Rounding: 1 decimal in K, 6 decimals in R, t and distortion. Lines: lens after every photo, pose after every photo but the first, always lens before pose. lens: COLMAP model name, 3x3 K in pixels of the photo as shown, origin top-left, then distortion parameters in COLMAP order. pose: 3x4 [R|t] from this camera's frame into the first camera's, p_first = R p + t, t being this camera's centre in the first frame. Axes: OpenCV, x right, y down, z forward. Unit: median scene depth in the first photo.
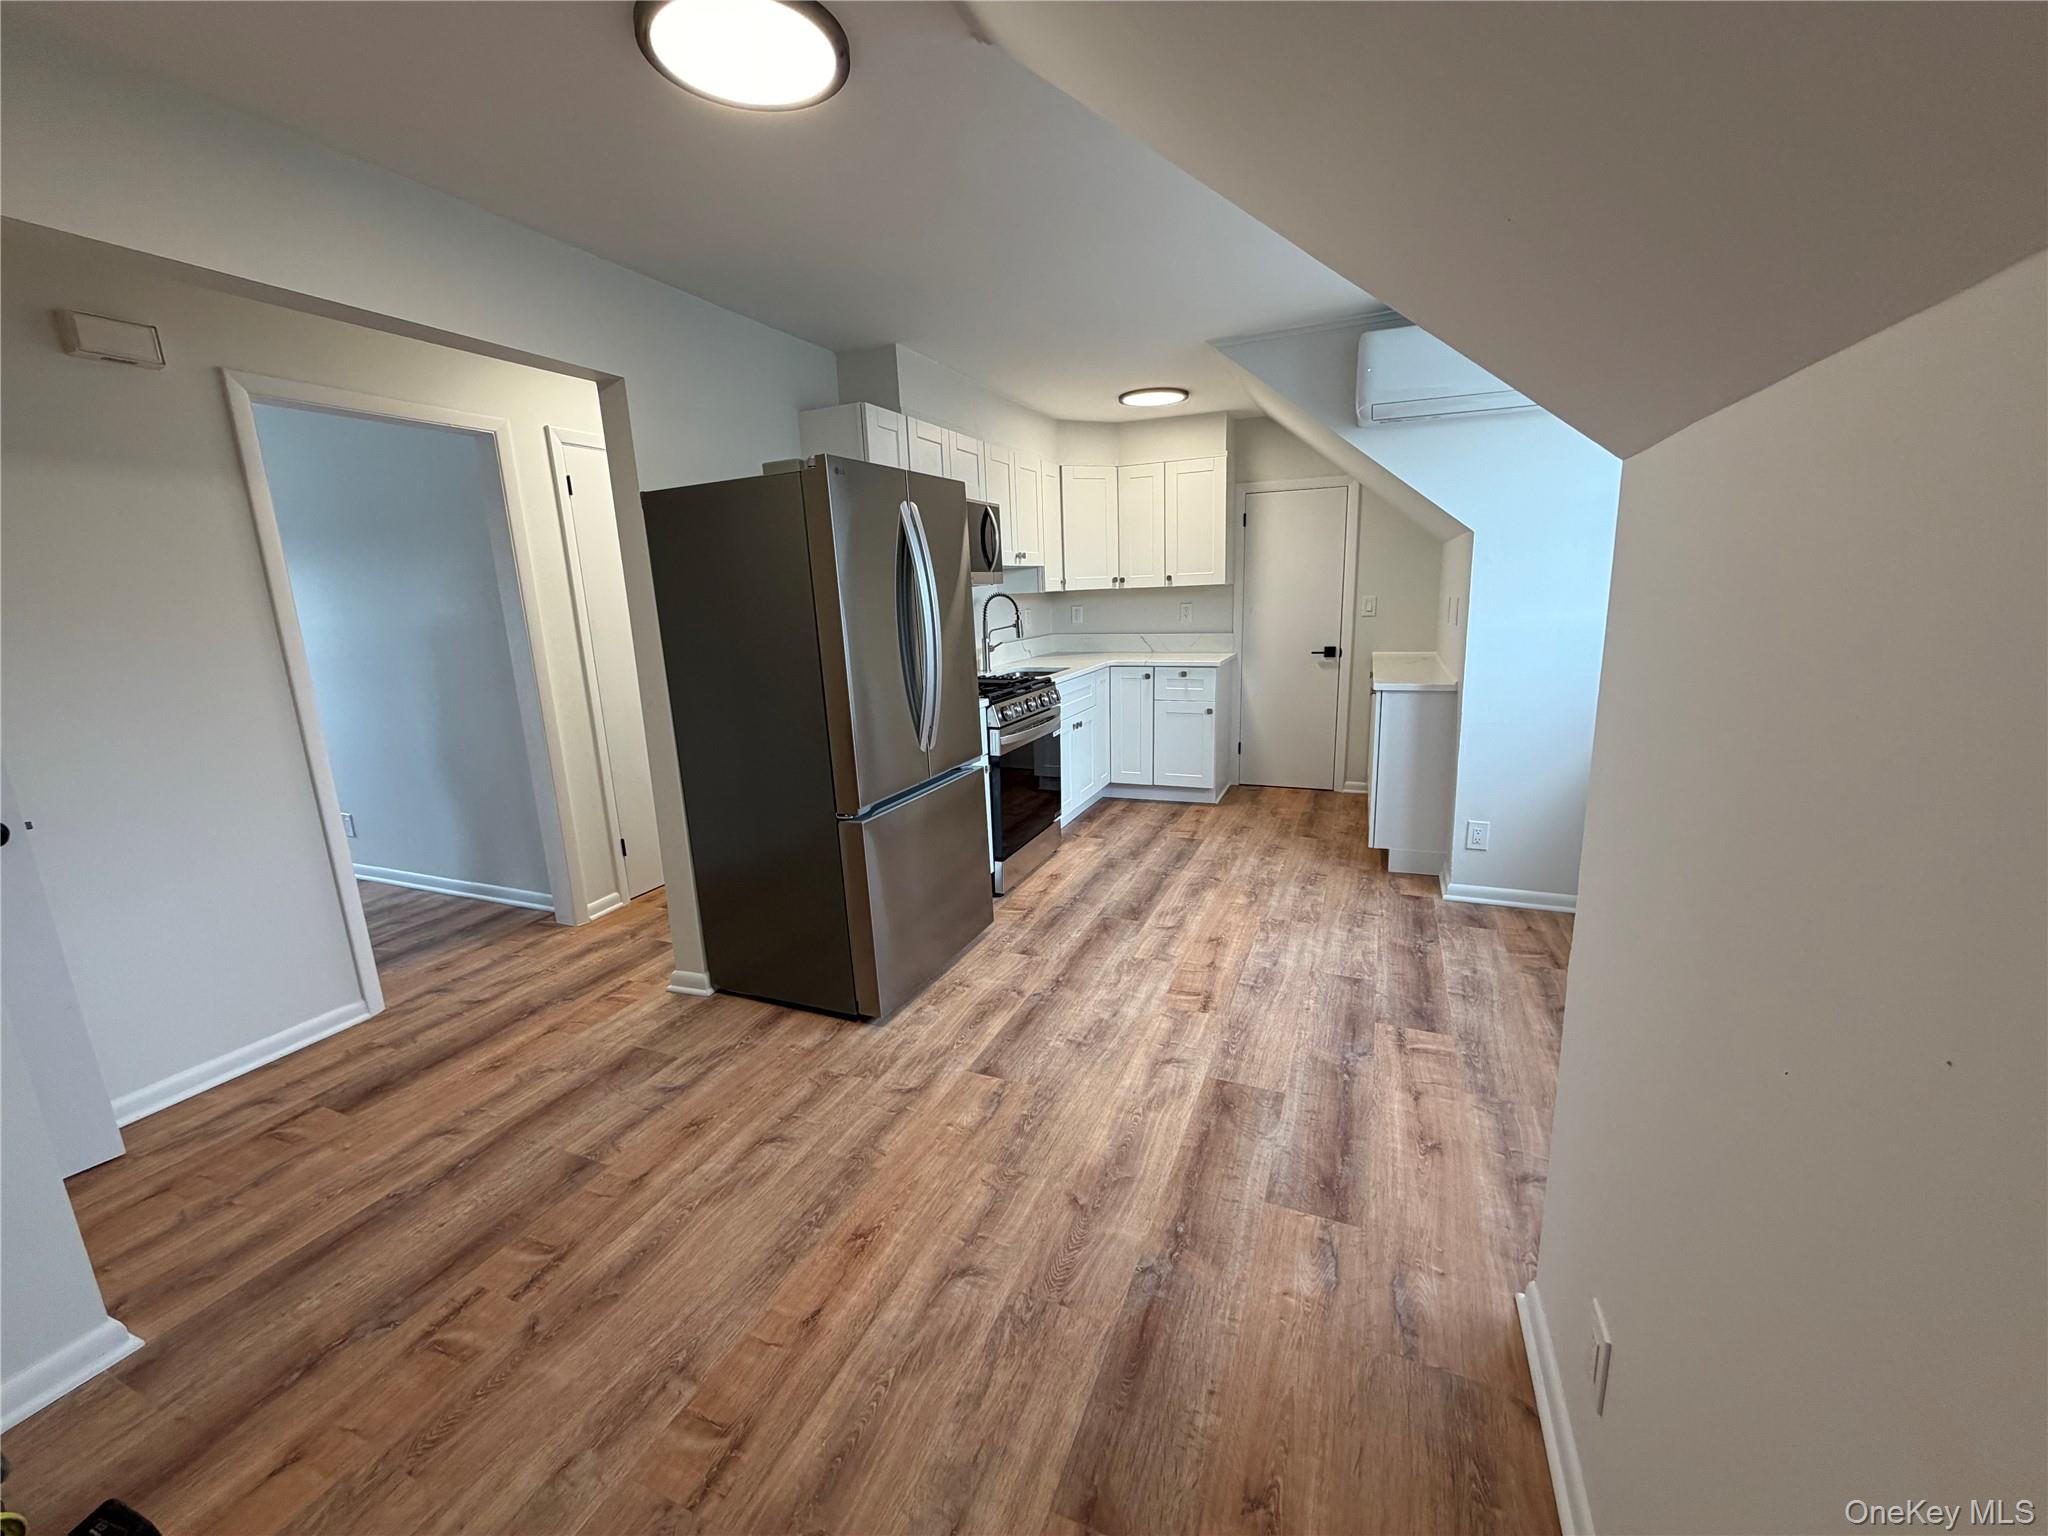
lens RADIAL K [[818.1, 0, 1014.7], [0, 818.1, 761.5], [0, 0, 1]] dist [0.000383, 0.000000]
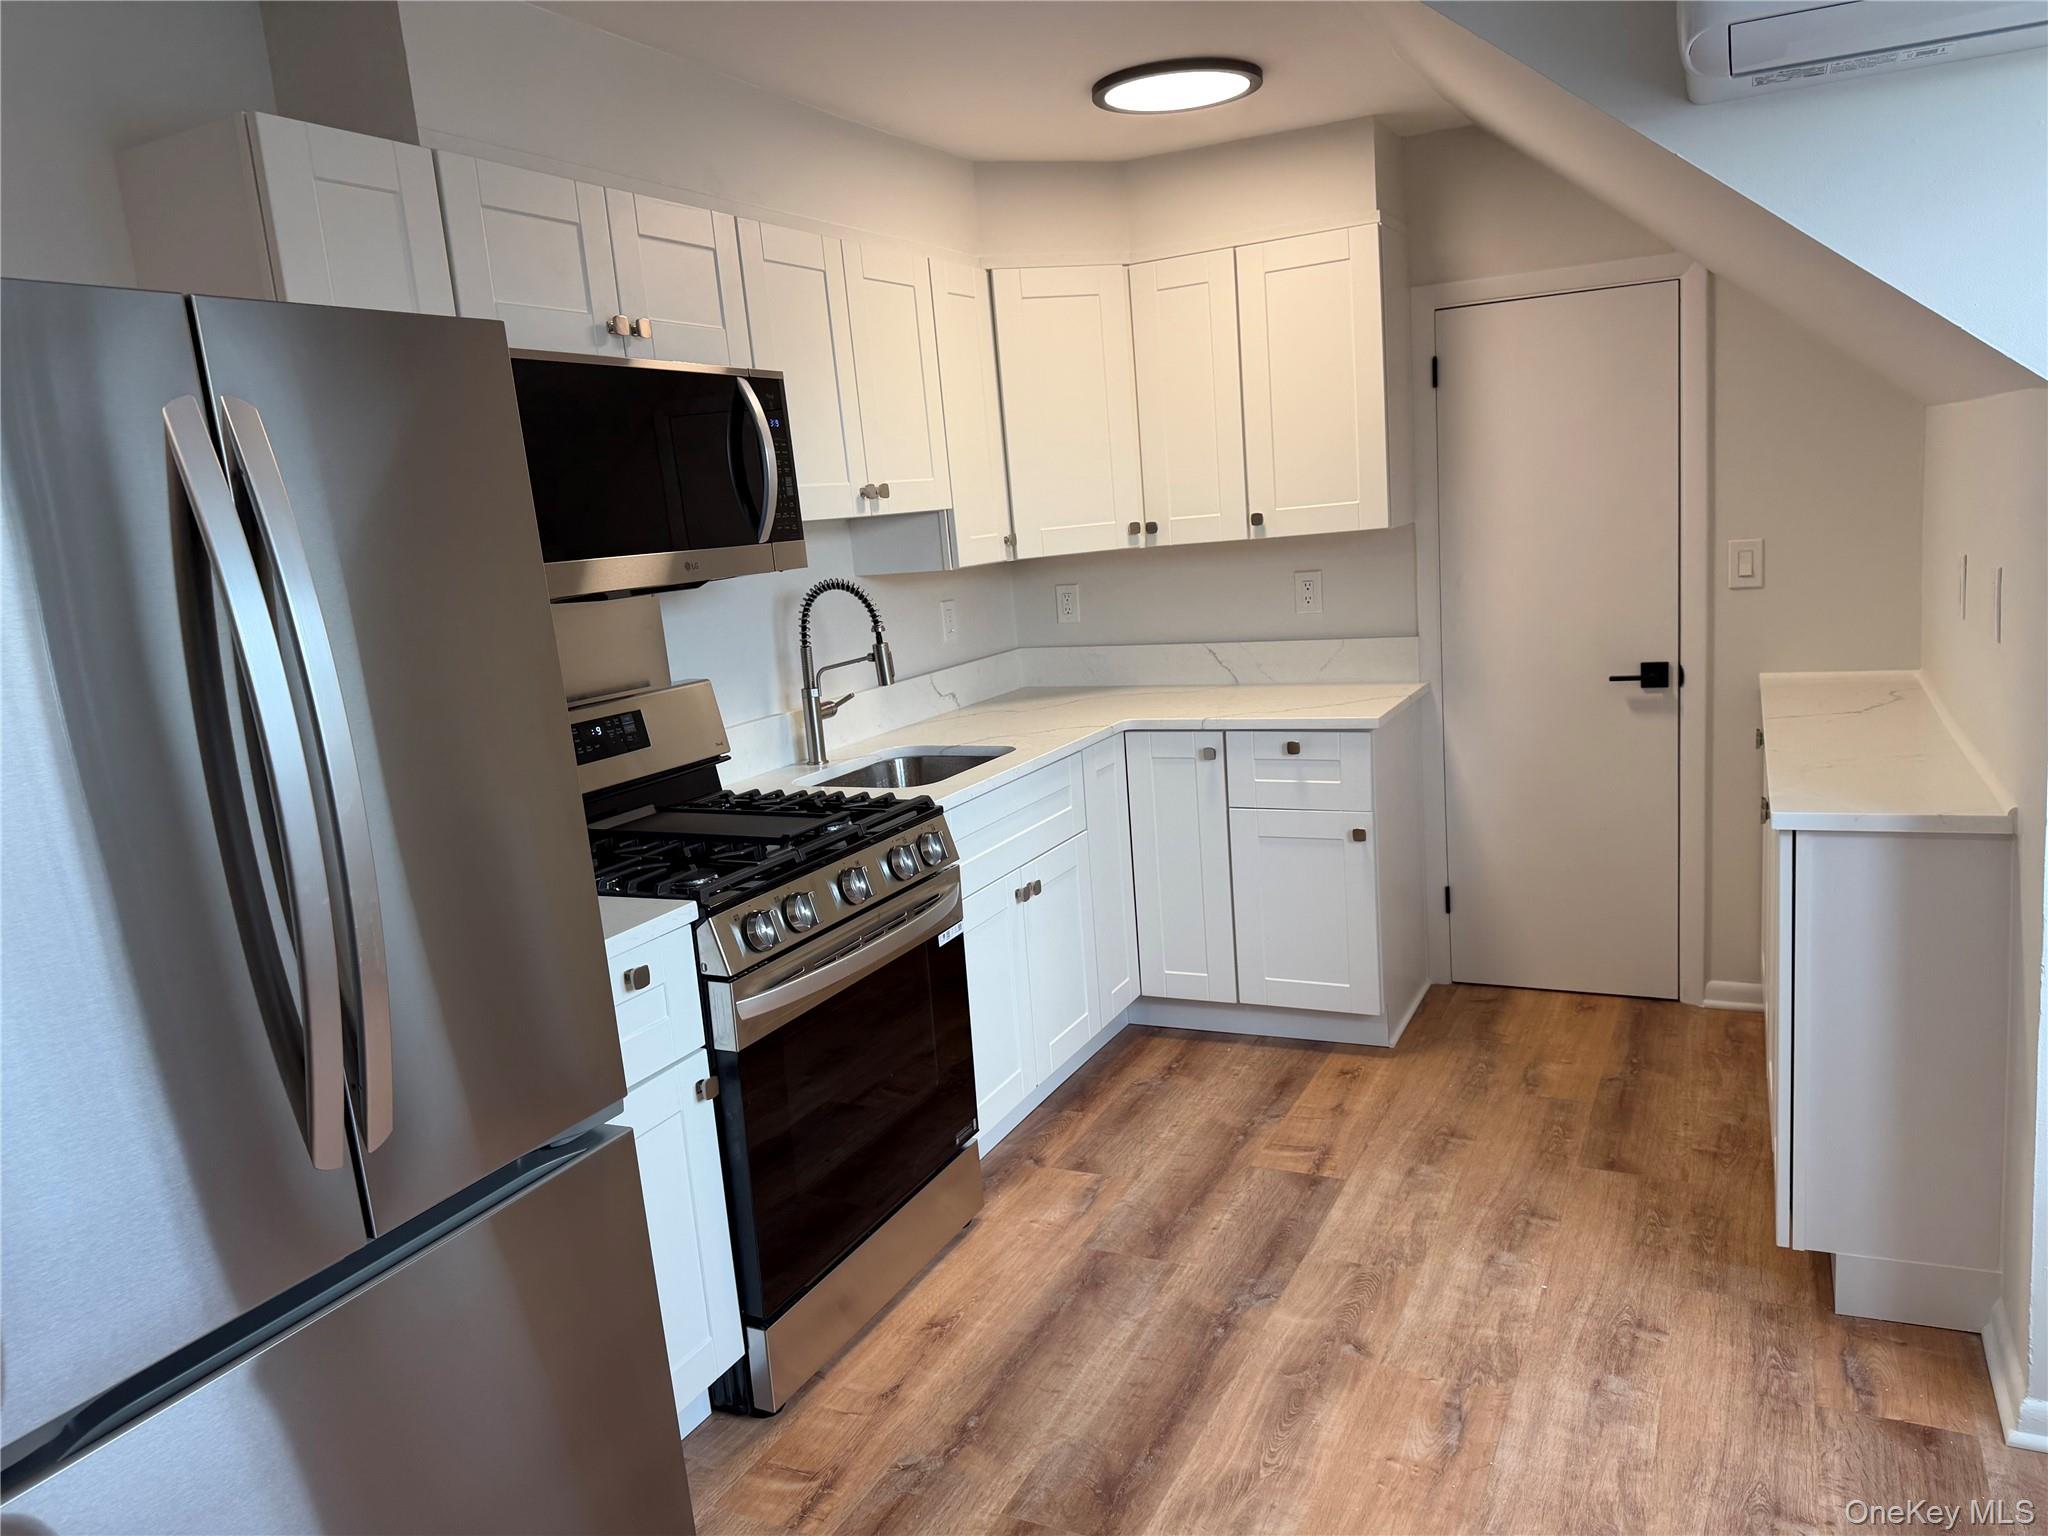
lens RADIAL K [[1436.4, 0, 1024.0], [0, 1436.4, 768.0], [0, 0, 1]] dist [0.145990, -0.272037]
pose [[0.997852, -0.035612, -0.054981, 0.121264], [0.034136, 0.999037, -0.027546, -0.089806], [0.055909, 0.025610, 0.998107, 0.278693]]
